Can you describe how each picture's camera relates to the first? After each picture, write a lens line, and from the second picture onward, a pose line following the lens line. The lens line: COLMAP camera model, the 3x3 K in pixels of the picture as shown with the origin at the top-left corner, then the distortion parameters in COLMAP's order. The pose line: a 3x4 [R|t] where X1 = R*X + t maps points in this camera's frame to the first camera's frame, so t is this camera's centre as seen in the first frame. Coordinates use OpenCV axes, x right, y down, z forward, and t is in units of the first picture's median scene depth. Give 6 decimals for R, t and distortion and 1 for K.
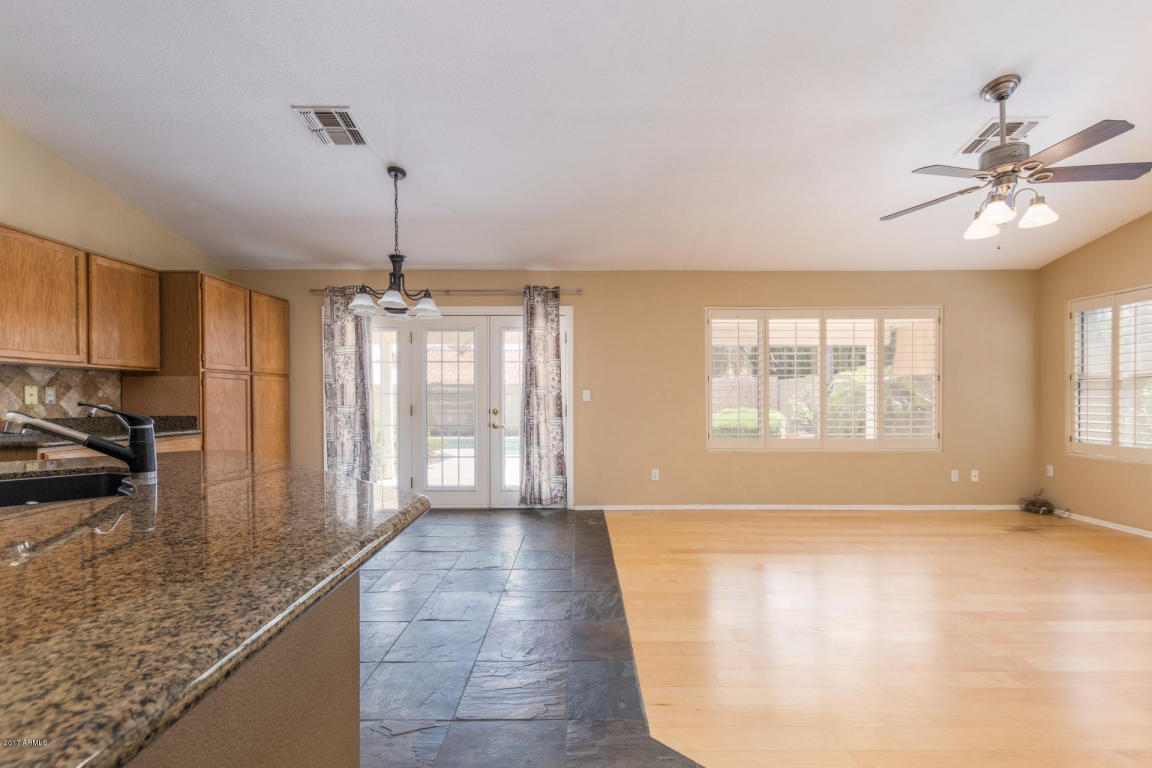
lens RADIAL K [[535.6, 0, 584.3], [0, 535.6, 402.8], [0, 0, 1]] dist [0.012780, -0.001628]
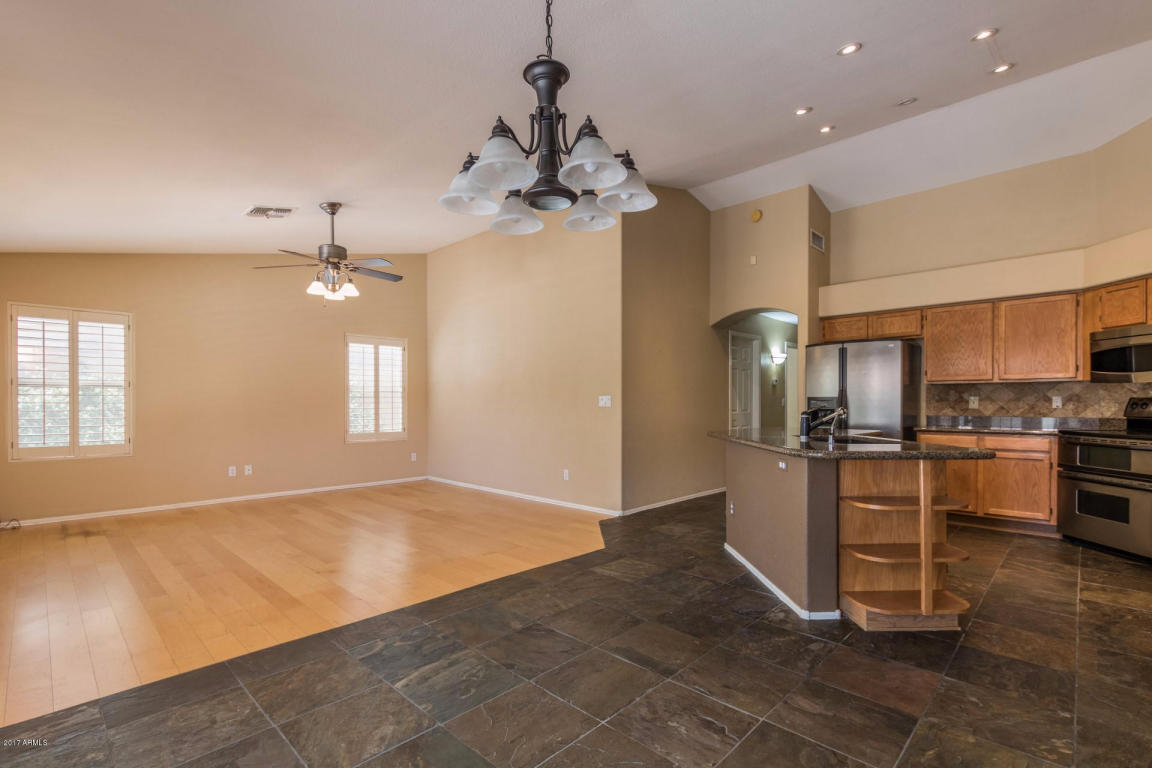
lens RADIAL K [[535.6, 0, 587.3], [0, 535.6, 402.4], [0, 0, 1]] dist [0.012780, -0.001628]
pose [[-0.723172, 0.000176, 0.690668, -0.553667], [0.005630, 0.999968, 0.005639, -0.010469], [-0.690645, 0.007966, -0.723150, 1.063868]]
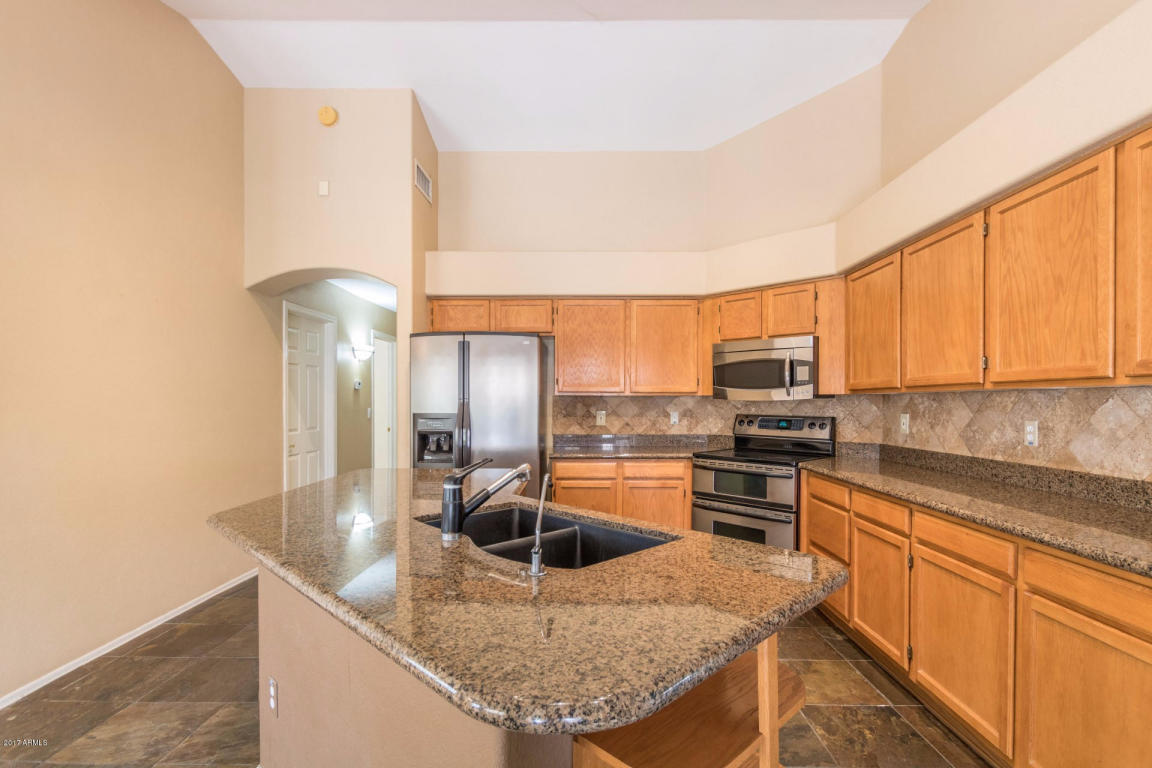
lens RADIAL K [[535.6, 0, 587.5], [0, 535.6, 405.2], [0, 0, 1]] dist [0.012780, -0.001628]
pose [[-0.999917, -0.002336, 0.012690, -0.347649], [-0.002128, 0.999864, 0.016371, -0.037504], [-0.012727, 0.016343, -0.999785, 0.637991]]
